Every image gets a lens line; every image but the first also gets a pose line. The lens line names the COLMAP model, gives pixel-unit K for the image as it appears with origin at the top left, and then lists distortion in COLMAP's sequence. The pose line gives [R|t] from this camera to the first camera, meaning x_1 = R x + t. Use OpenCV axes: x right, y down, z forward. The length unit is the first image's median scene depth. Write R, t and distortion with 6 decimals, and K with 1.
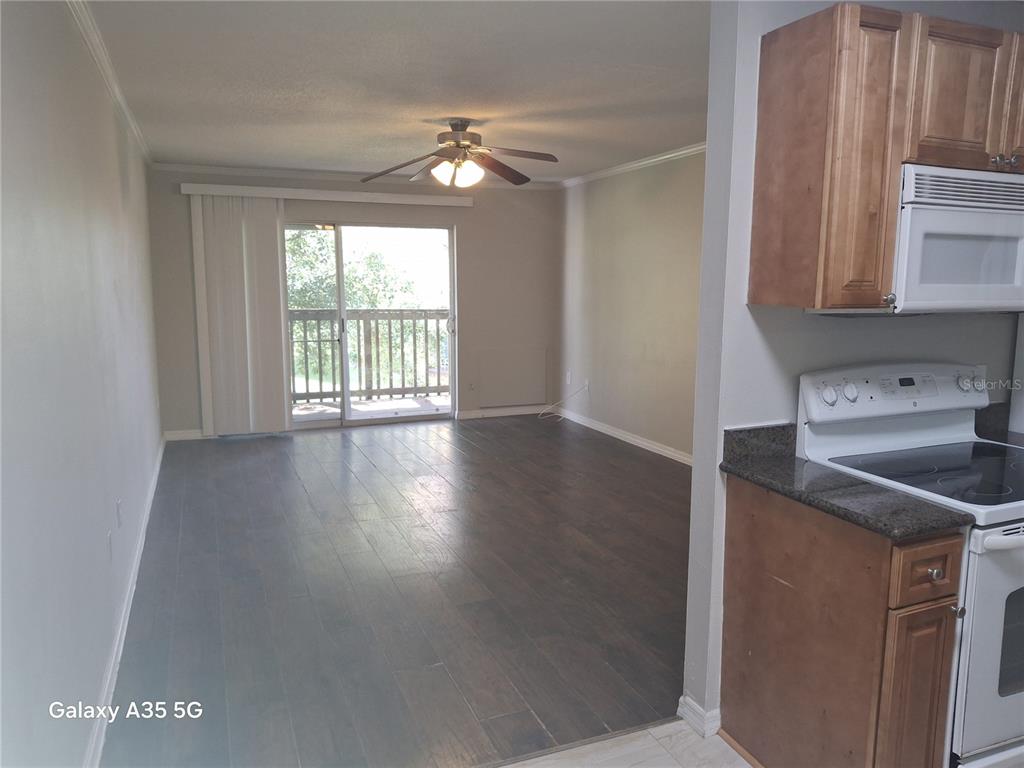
lens RADIAL K [[750.3, 0, 512.0], [0, 750.3, 384.0], [0, 0, 1]] dist [0.090597, -0.167799]
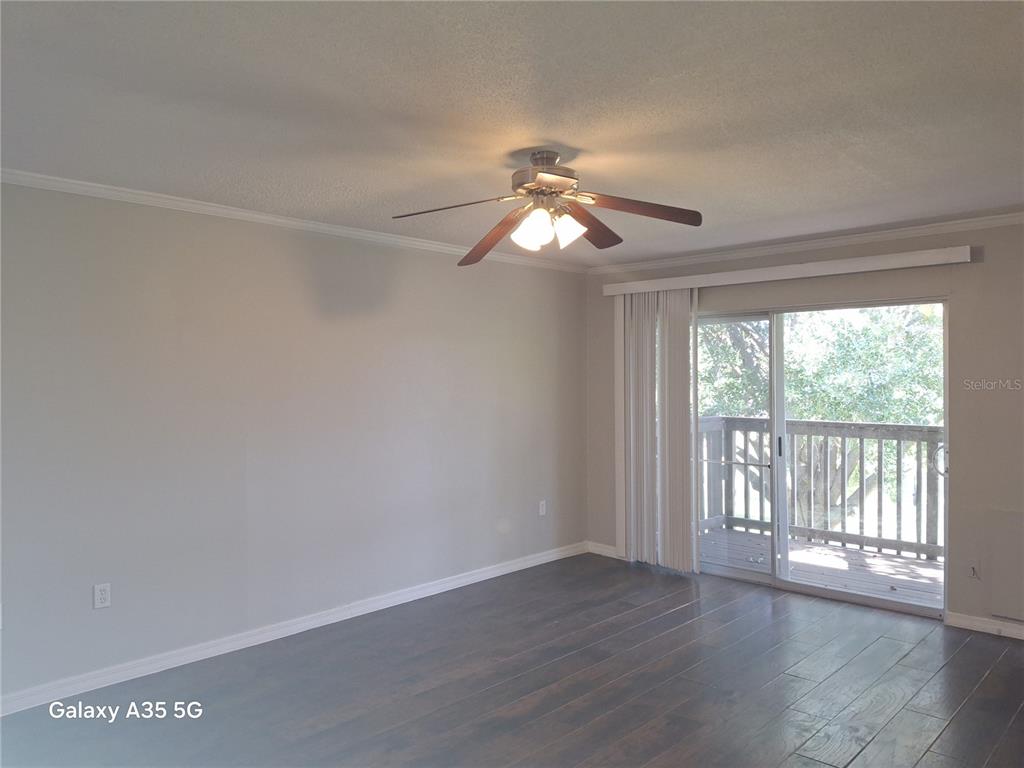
lens RADIAL K [[754.3, 0, 510.9], [0, 754.3, 374.5], [0, 0, 1]] dist [0.041965, -0.061551]
pose [[0.417907, -0.008976, -0.908445, 0.586250], [-0.121266, 0.990452, -0.065571, -0.117182], [0.900360, 0.137566, 0.412828, 0.792494]]
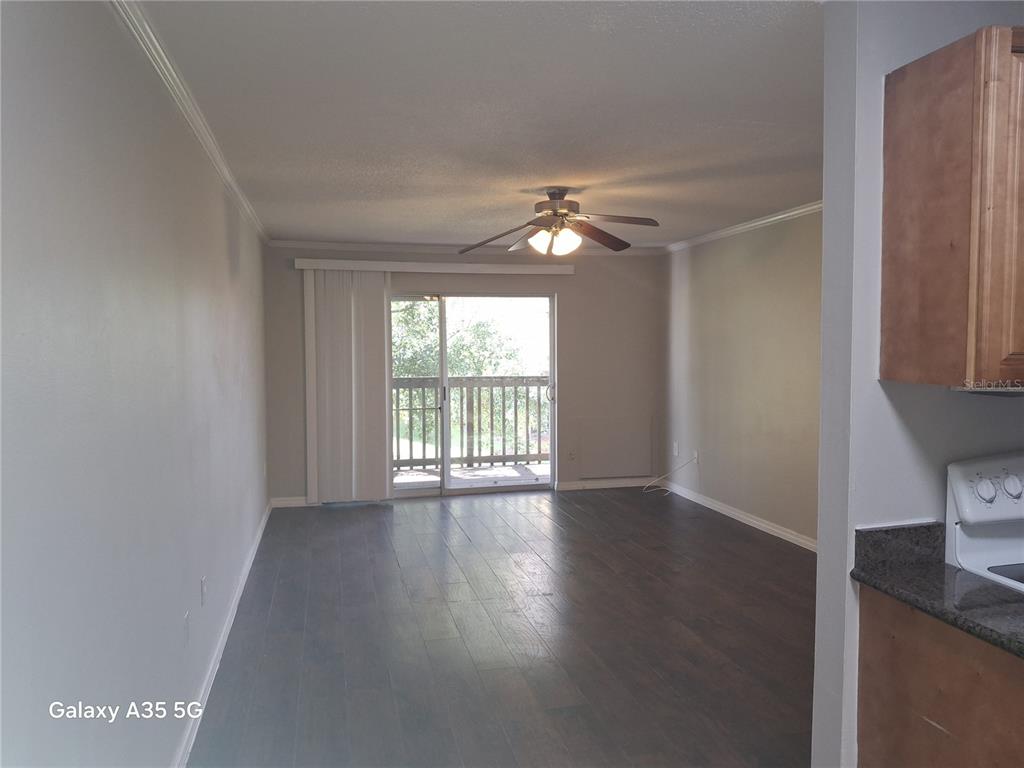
lens RADIAL K [[750.3, 0, 512.0], [0, 750.3, 384.0], [0, 0, 1]] dist [0.090597, -0.167799]
pose [[0.990163, -0.003512, -0.139875, 0.009175], [-0.008532, 0.996309, -0.085417, -0.010001], [0.139659, 0.085770, 0.986478, 0.041471]]
